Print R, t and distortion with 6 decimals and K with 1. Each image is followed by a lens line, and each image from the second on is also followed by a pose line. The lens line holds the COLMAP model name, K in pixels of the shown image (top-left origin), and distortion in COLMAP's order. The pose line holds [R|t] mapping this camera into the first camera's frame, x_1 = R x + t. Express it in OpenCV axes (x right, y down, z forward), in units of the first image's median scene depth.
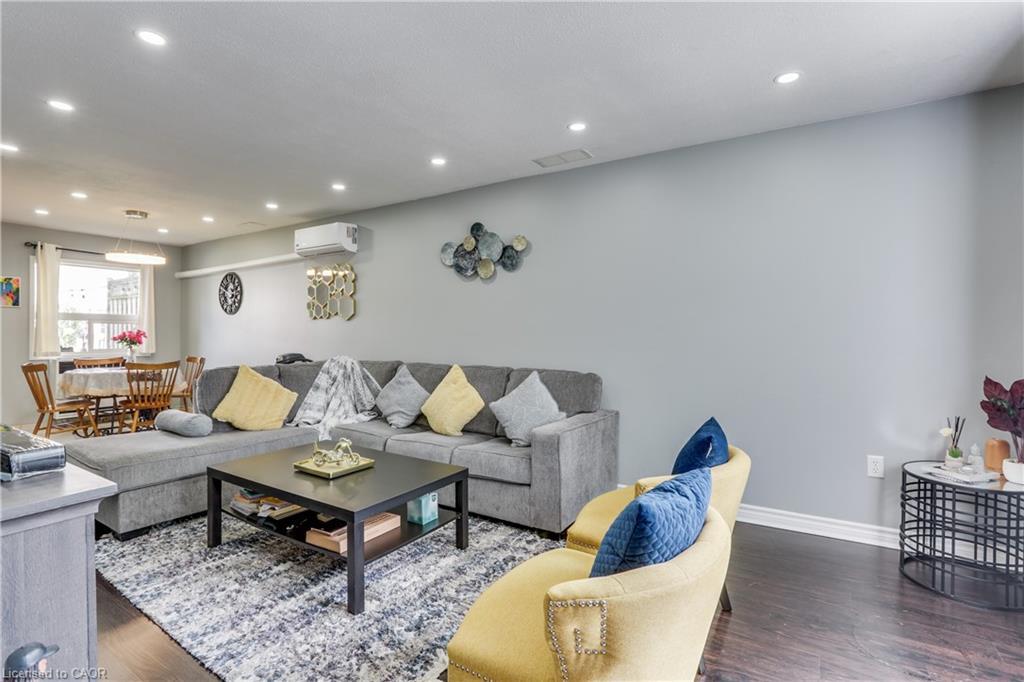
lens RADIAL K [[490.1, 0, 512.0], [0, 490.1, 341.0], [0, 0, 1]] dist [-0.002179, -0.000133]
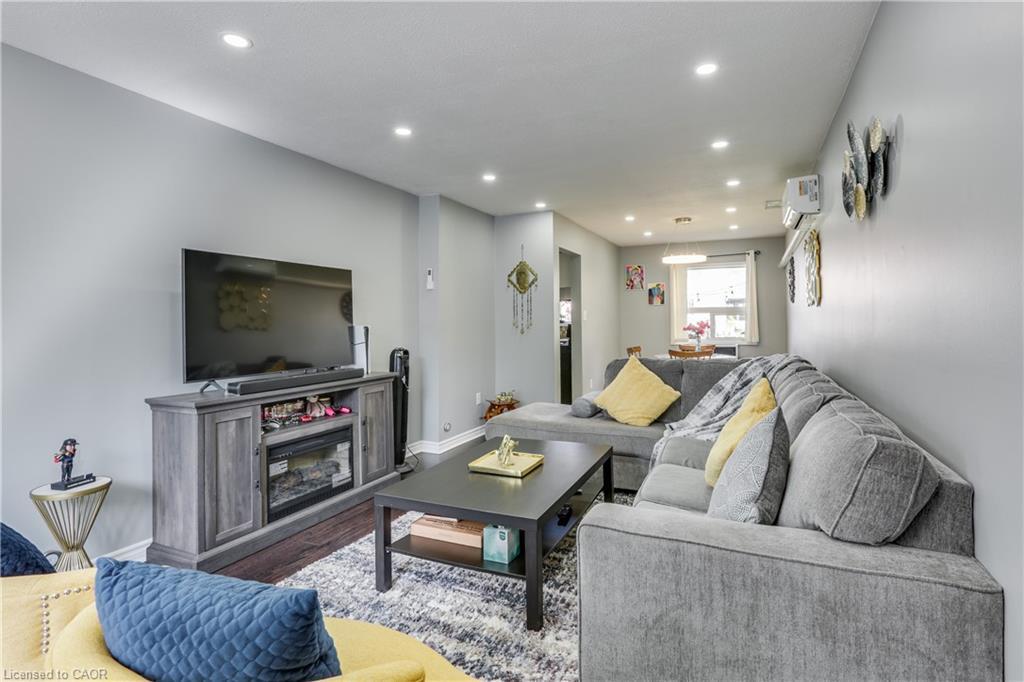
lens RADIAL K [[513.2, 0, 542.4], [0, 513.2, 314.2], [0, 0, 1]] dist [-0.000843, -0.000012]
pose [[0.125184, -0.023239, -0.991861, 0.687070], [0.000173, 0.999726, -0.023402, -0.020846], [0.992134, 0.002758, 0.125154, 0.959093]]
